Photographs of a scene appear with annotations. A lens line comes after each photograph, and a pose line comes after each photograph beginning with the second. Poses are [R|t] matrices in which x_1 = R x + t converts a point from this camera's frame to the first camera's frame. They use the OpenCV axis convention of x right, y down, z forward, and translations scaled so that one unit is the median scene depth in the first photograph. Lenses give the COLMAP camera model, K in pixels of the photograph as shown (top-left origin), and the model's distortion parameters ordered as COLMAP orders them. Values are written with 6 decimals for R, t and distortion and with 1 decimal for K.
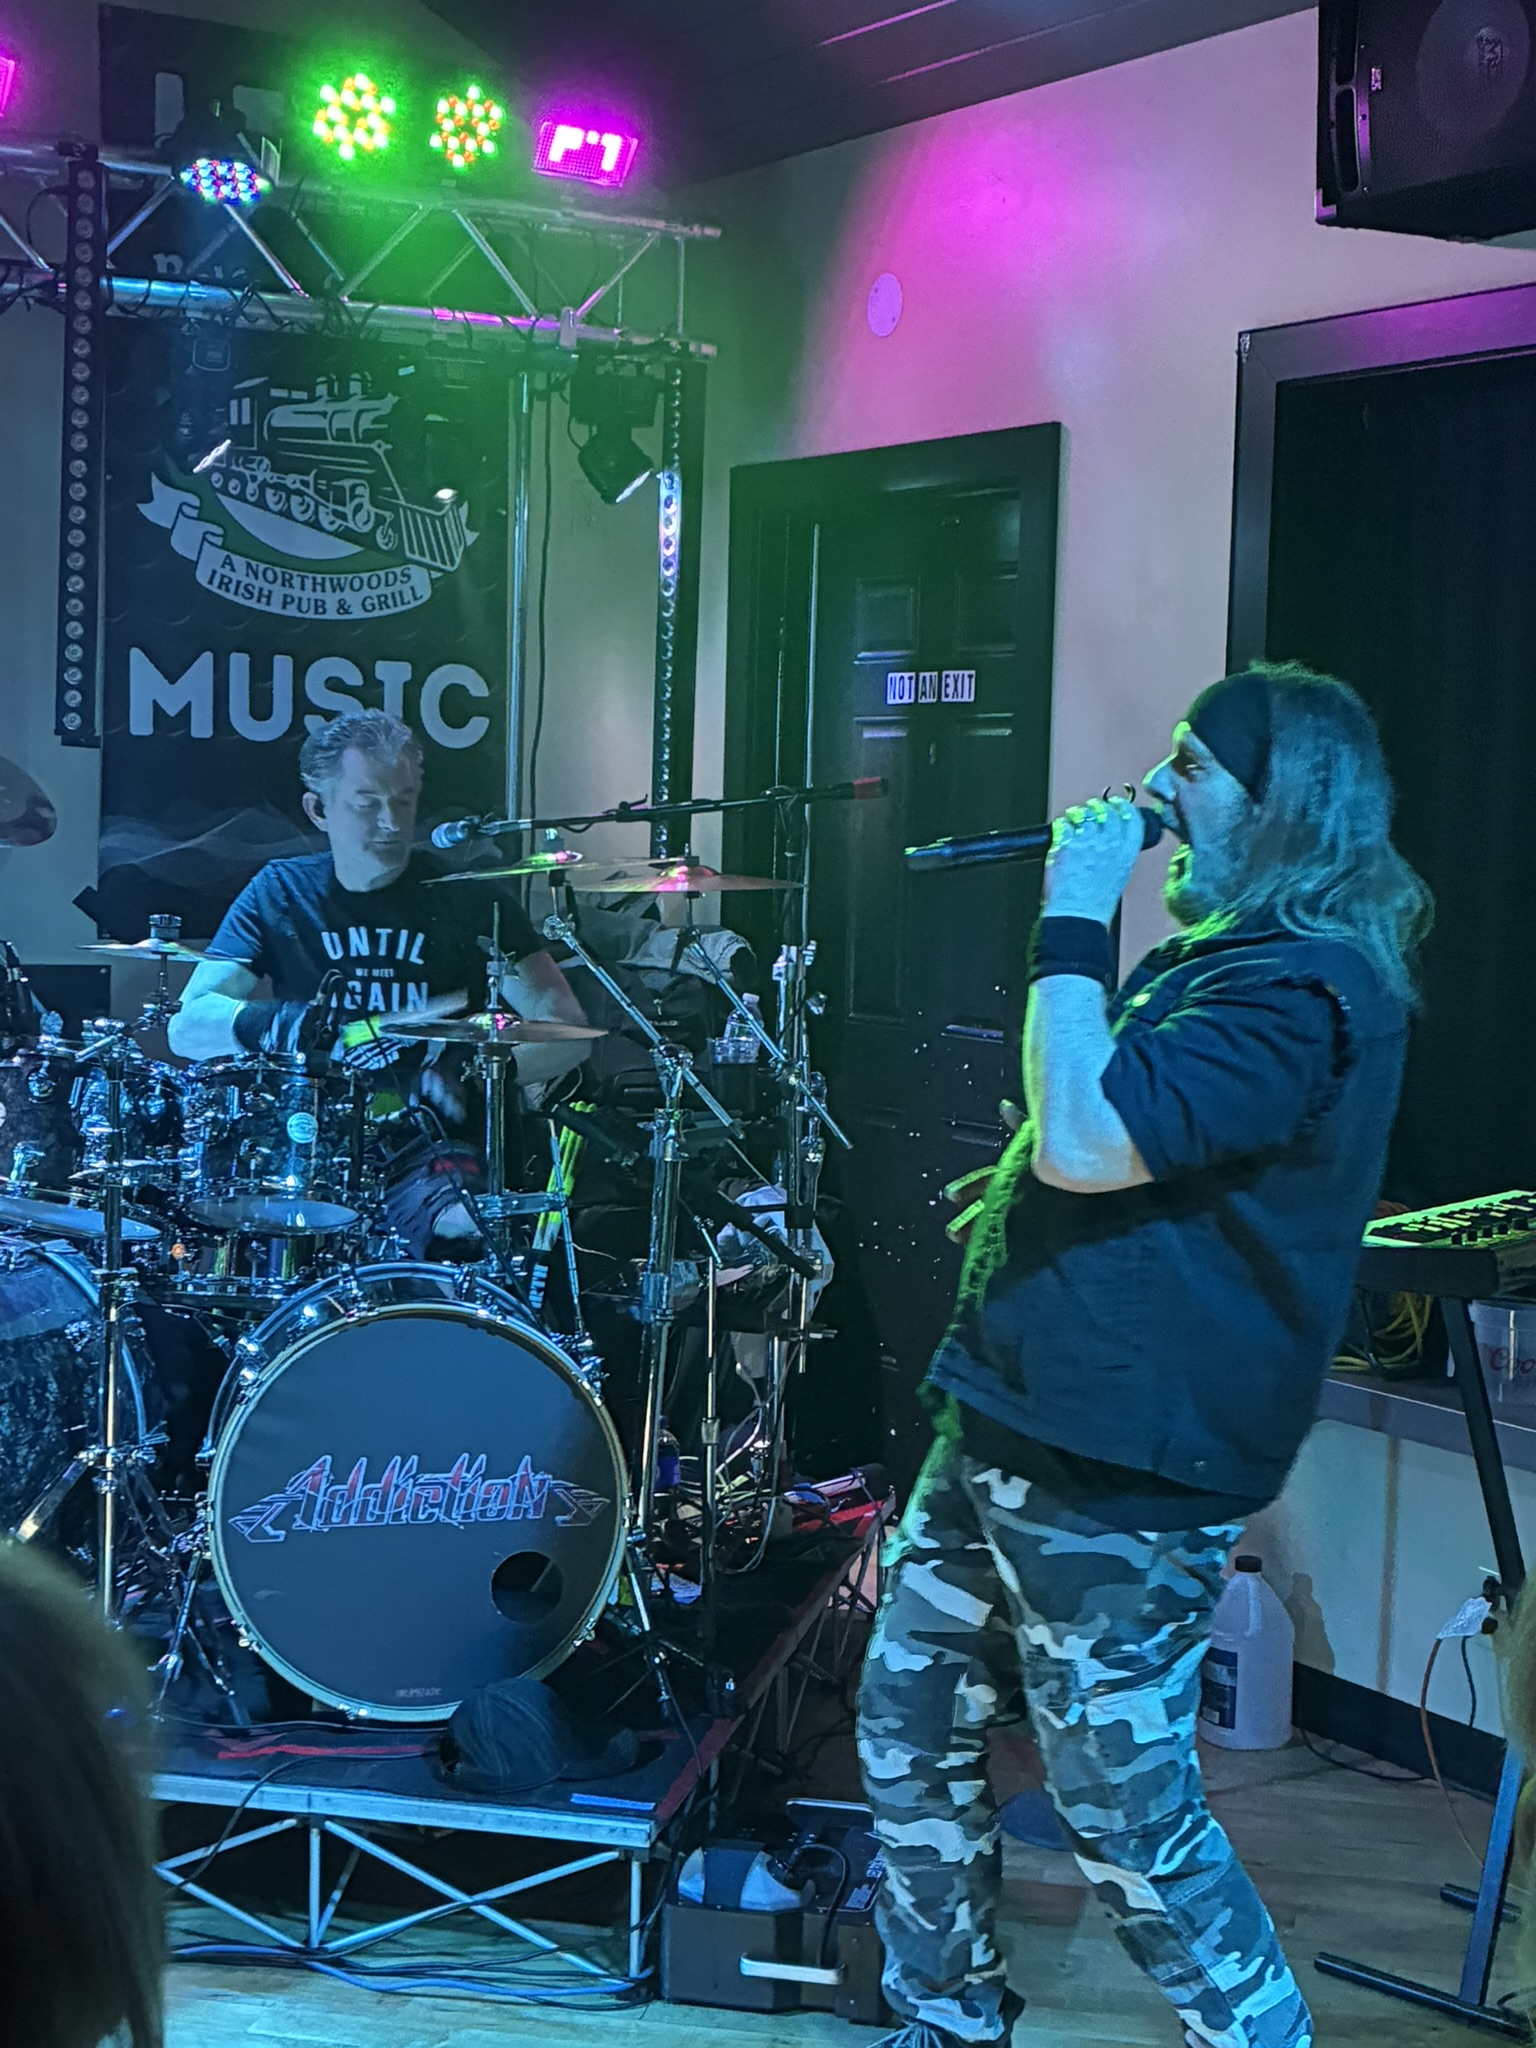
lens RADIAL K [[2999.3, 0, 768.0], [0, 2999.3, 1024.0], [0, 0, 1]] dist [0.255977, -1.225295]
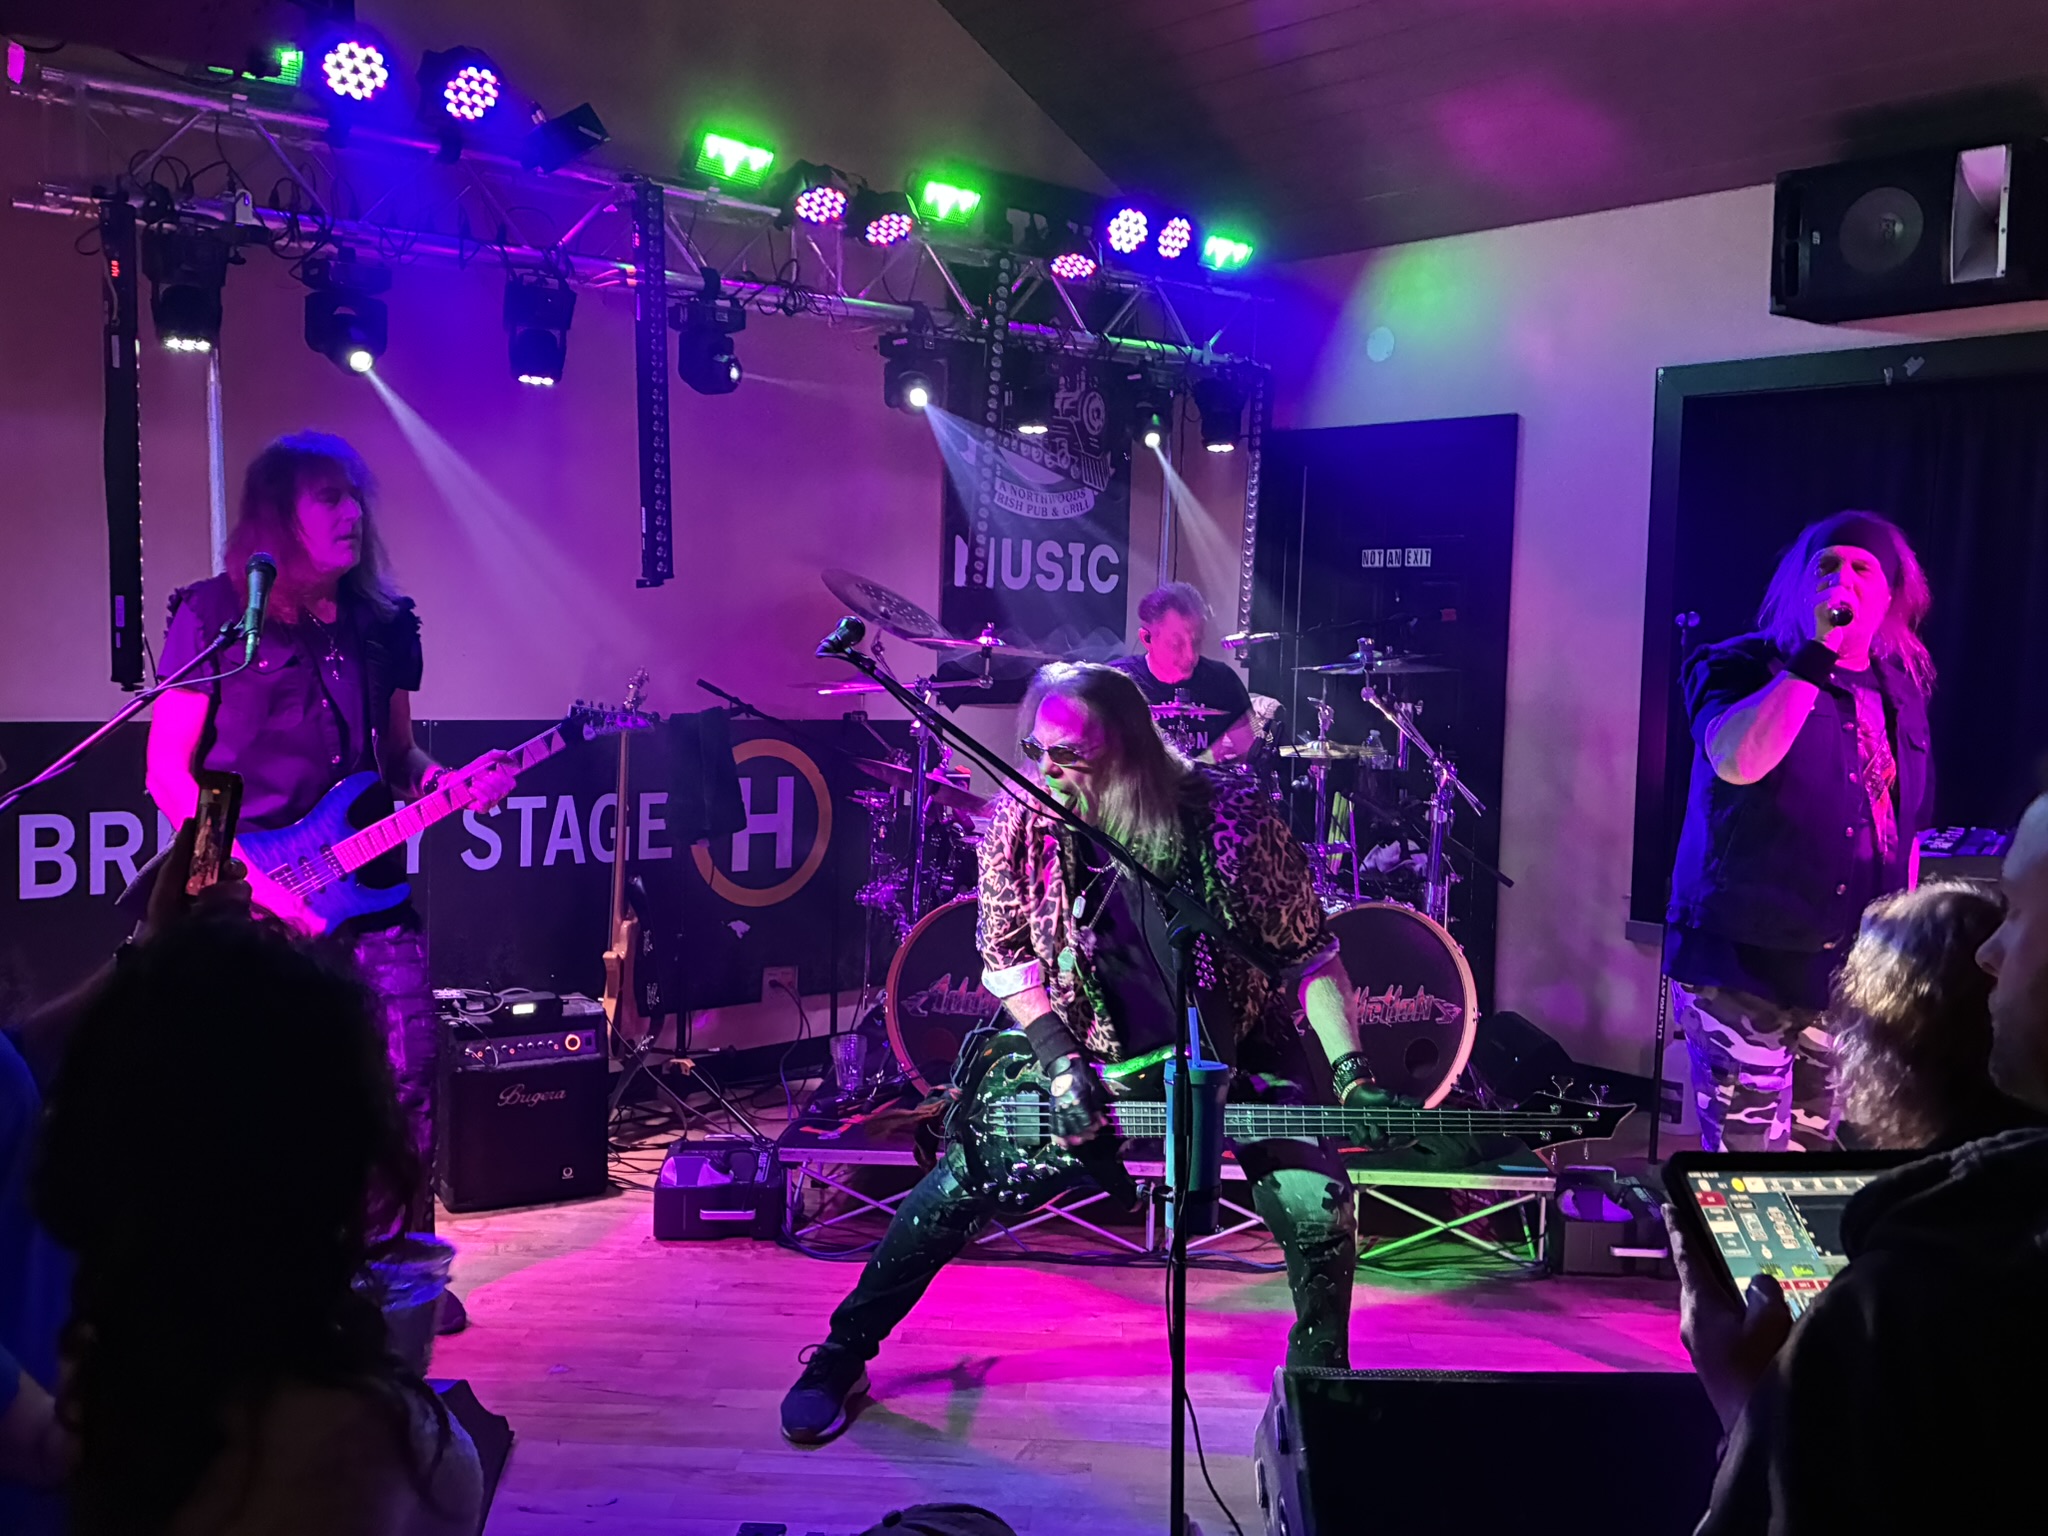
lens RADIAL K [[1798.7, 0, 1023.1], [0, 1798.7, 789.0], [0, 0, 1]] dist [0.038953, -0.060308]
pose [[0.985276, -0.018198, 0.170002, -0.340996], [0.015139, 0.999700, 0.019272, 0.000605], [-0.170302, -0.016414, 0.985255, -0.014354]]
